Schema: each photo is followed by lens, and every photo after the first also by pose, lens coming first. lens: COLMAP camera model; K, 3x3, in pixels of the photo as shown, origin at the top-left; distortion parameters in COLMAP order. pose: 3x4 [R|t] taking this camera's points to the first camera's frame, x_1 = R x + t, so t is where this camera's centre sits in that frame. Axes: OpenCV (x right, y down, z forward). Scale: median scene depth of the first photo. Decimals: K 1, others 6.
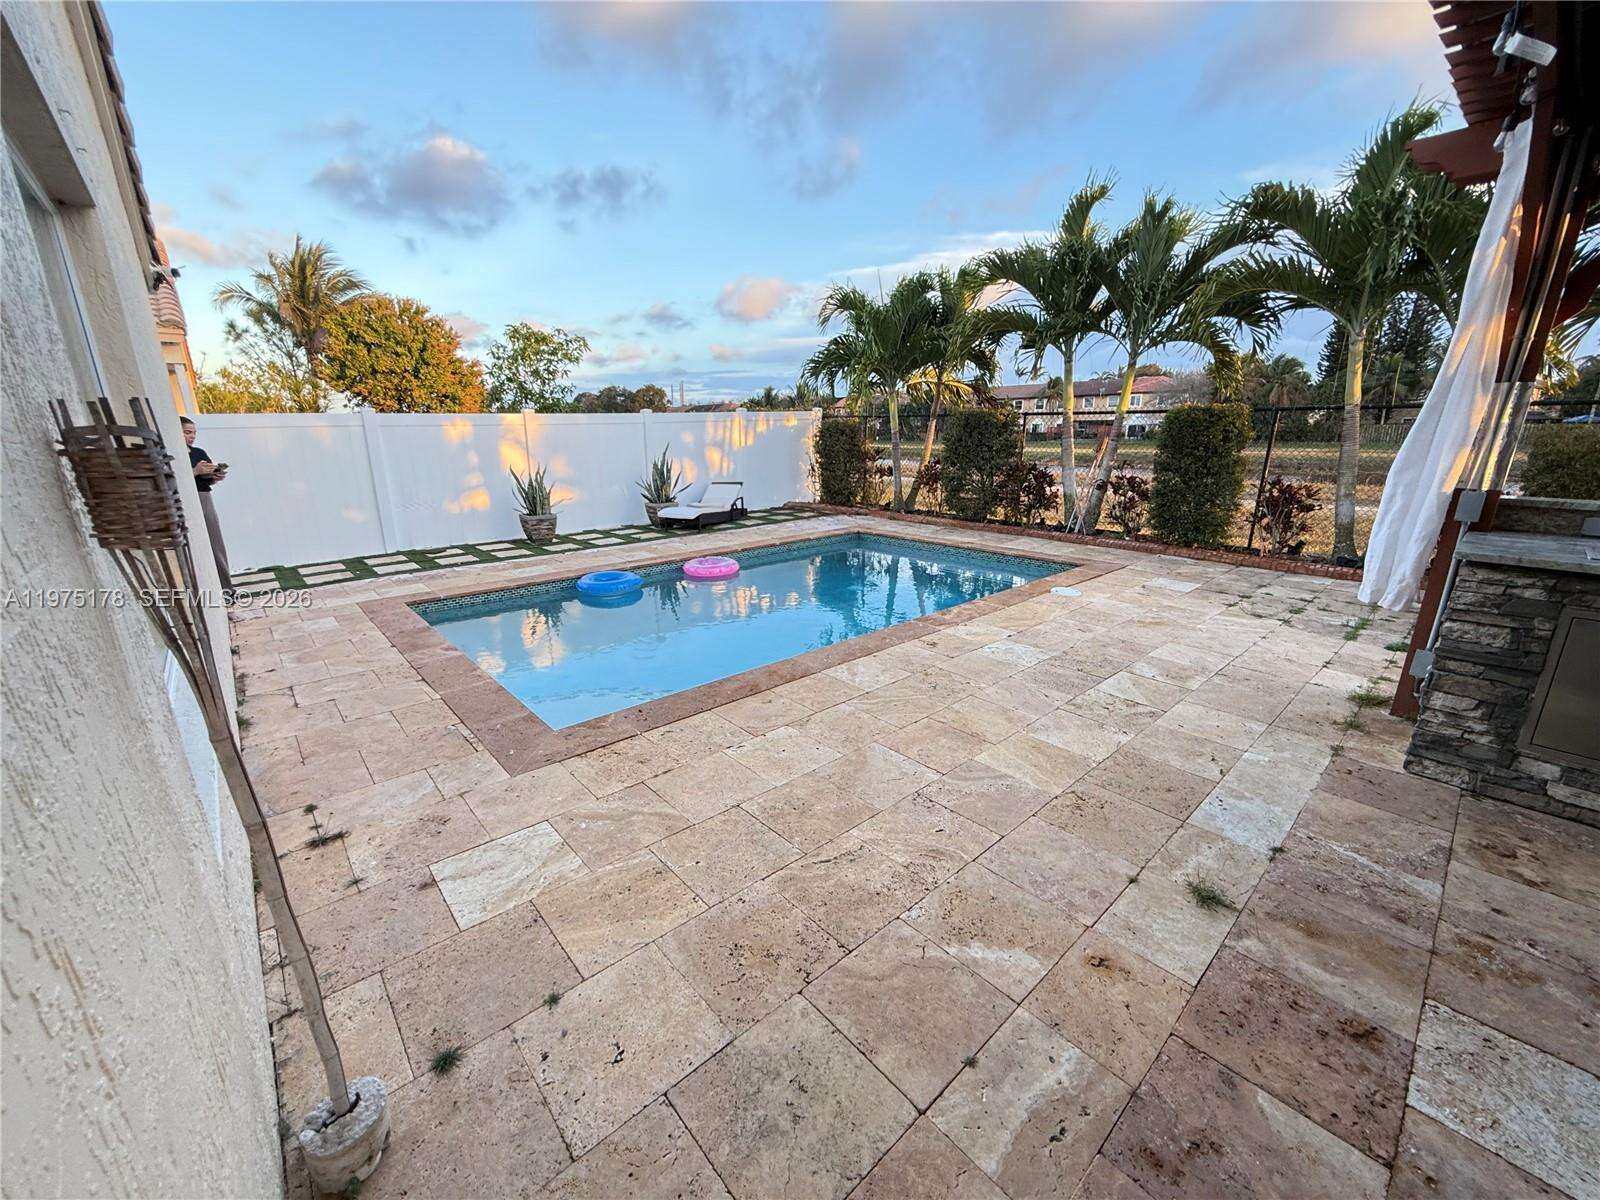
lens RADIAL K [[632.6, 0, 806.1], [0, 632.6, 607.0], [0, 0, 1]] dist [-0.000201, -0.000003]
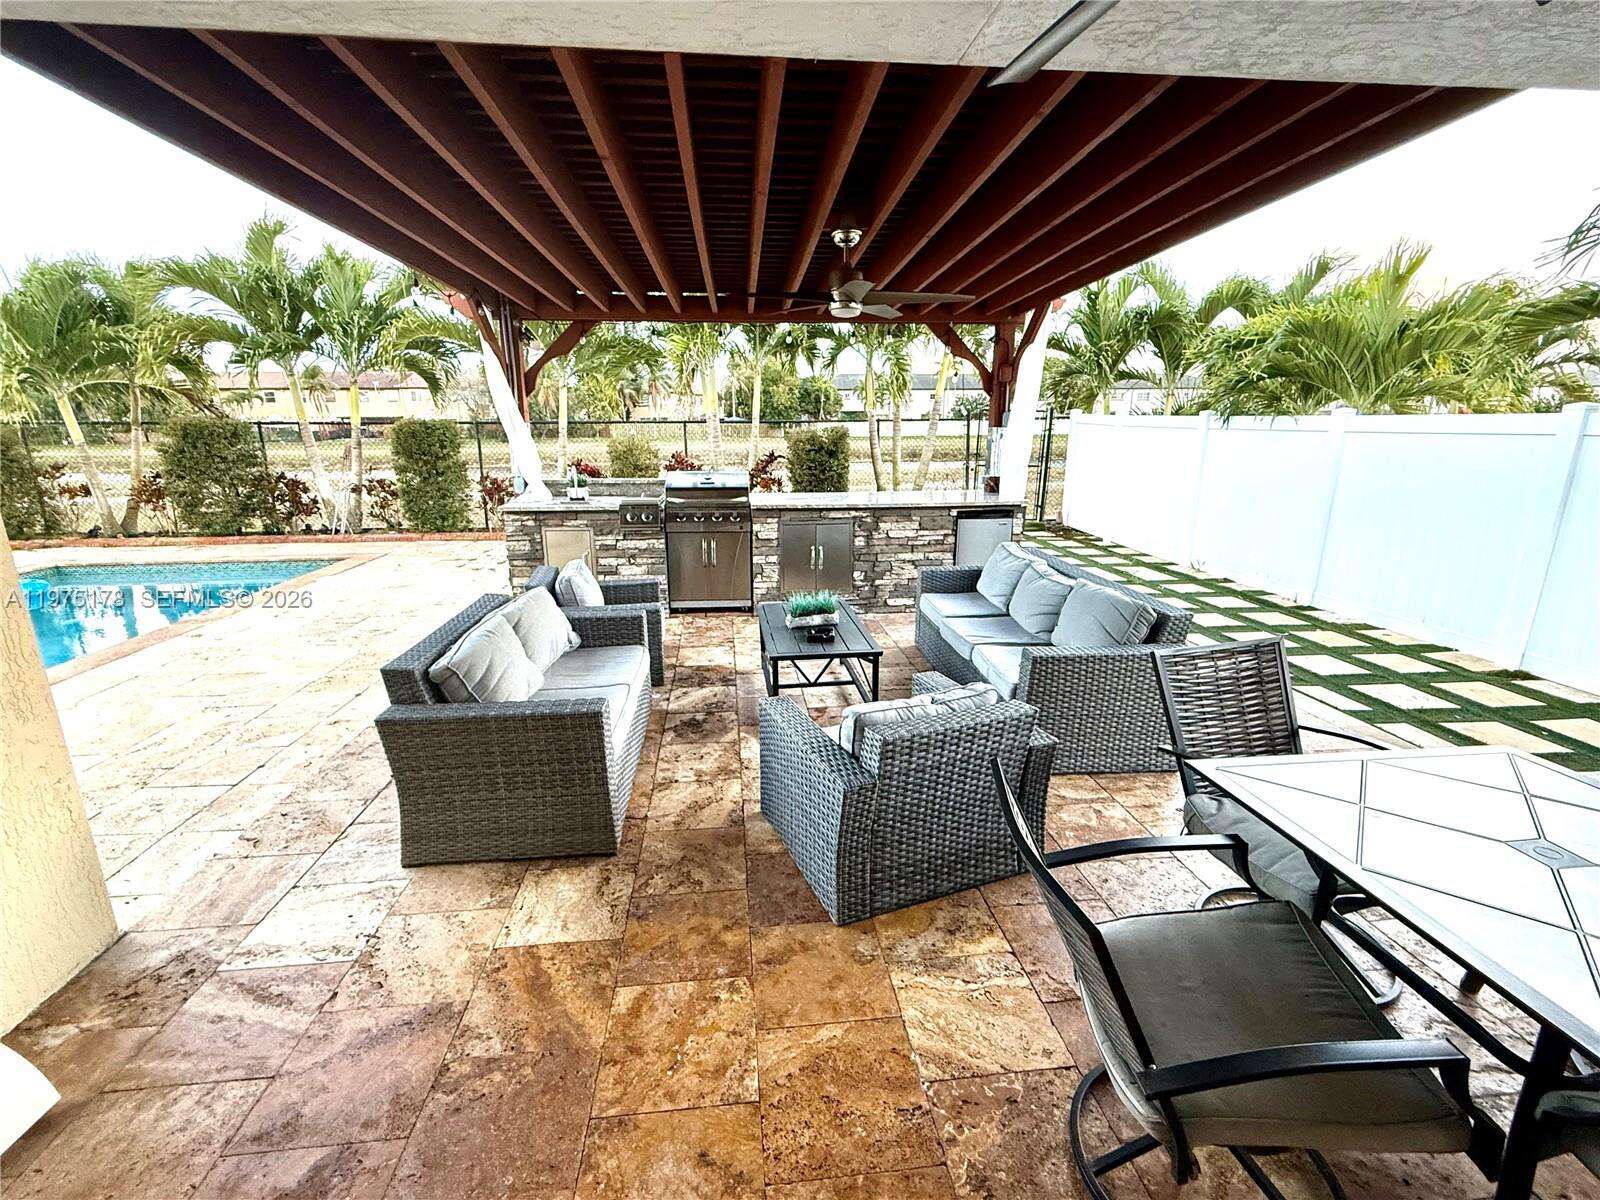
lens RADIAL K [[715.2, 0, 798.6], [0, 715.2, 603.7], [0, 0, 1]] dist [0.004747, 0.000839]
pose [[0.604842, -0.198059, 0.771323, -0.066772], [0.219745, 0.972482, 0.077397, 0.070604], [-0.765427, 0.122682, 0.631721, -0.331463]]
